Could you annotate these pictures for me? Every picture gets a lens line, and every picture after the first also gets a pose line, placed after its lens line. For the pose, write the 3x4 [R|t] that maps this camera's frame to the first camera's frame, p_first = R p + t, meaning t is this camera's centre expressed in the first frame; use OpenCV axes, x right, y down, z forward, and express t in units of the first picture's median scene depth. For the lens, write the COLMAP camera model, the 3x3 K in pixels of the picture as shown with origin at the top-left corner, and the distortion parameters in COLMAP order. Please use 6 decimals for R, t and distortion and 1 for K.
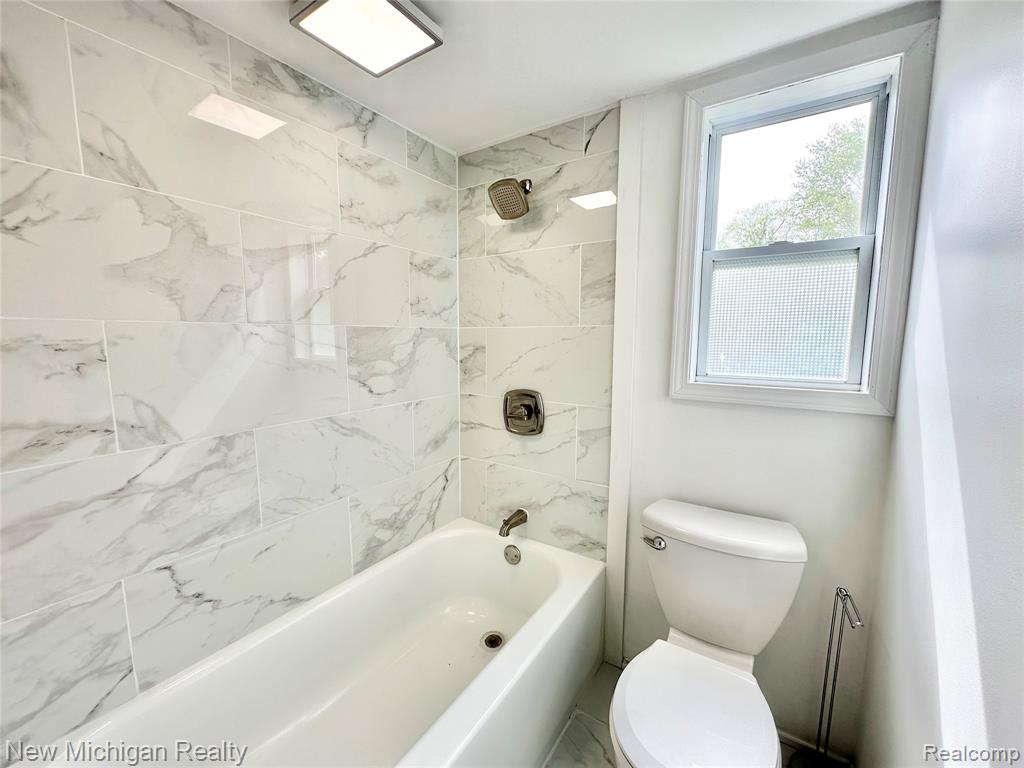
lens RADIAL K [[409.1, 0, 511.2], [0, 409.1, 384.1], [0, 0, 1]] dist [-0.003674, 0.000532]
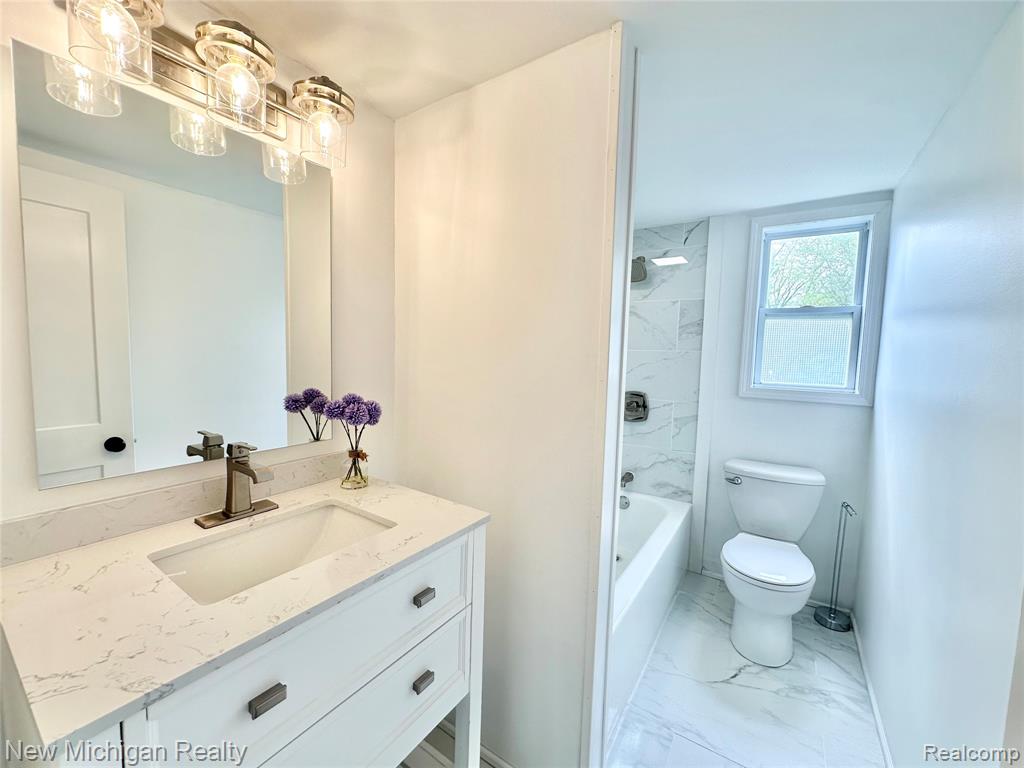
lens RADIAL K [[409.1, 0, 510.8], [0, 409.1, 386.1], [0, 0, 1]] dist [-0.003674, 0.000532]
pose [[0.999848, 0.016072, 0.006798, -0.516090], [-0.015880, 0.999498, -0.027416, 0.049837], [-0.007236, 0.027304, 0.999601, -0.606073]]
